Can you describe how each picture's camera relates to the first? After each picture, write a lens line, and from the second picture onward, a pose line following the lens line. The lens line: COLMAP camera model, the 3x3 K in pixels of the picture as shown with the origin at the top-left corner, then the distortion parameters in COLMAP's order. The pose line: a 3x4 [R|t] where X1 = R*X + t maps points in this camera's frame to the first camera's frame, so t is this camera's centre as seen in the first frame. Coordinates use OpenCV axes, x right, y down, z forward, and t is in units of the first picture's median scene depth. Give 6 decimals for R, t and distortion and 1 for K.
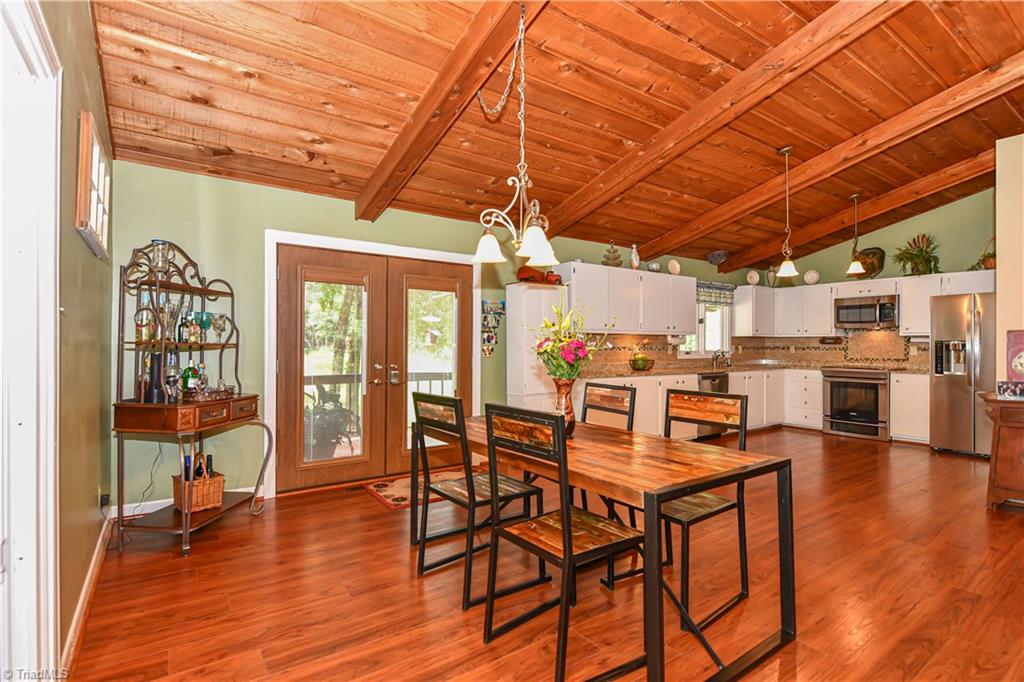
lens RADIAL K [[494.2, 0, 515.3], [0, 494.2, 346.3], [0, 0, 1]] dist [-0.015967, 0.000121]
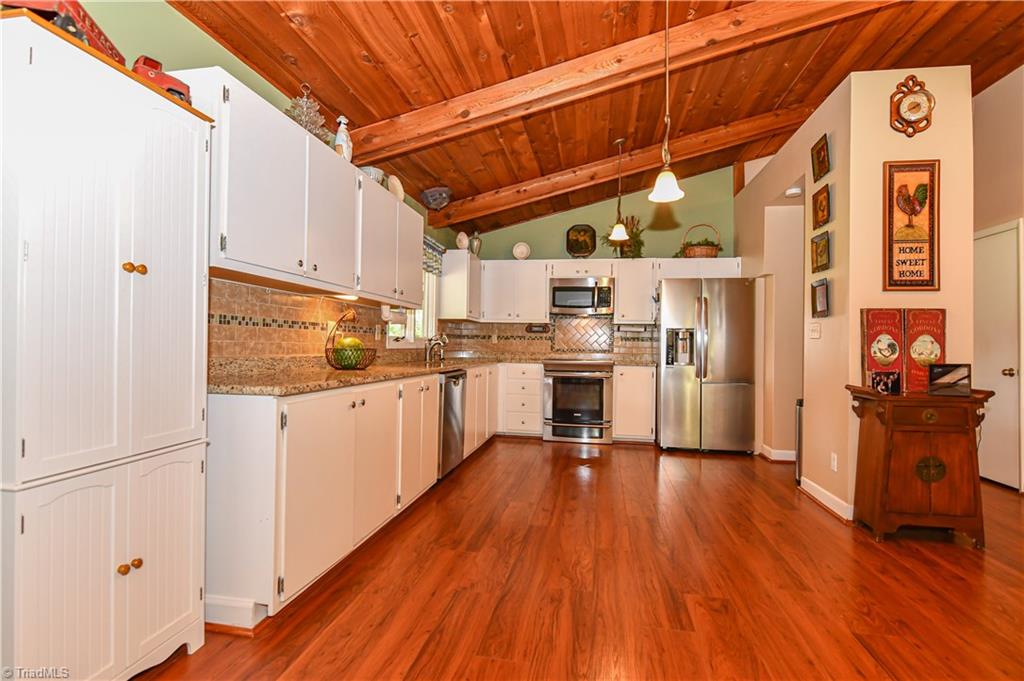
lens RADIAL K [[494.2, 0, 515.3], [0, 494.2, 345.8], [0, 0, 1]] dist [-0.015967, 0.000121]
pose [[0.707541, 0.006936, 0.706638, 0.014902], [-0.011299, 0.999935, 0.001498, 0.020009], [-0.706582, -0.009044, 0.707574, 0.486999]]
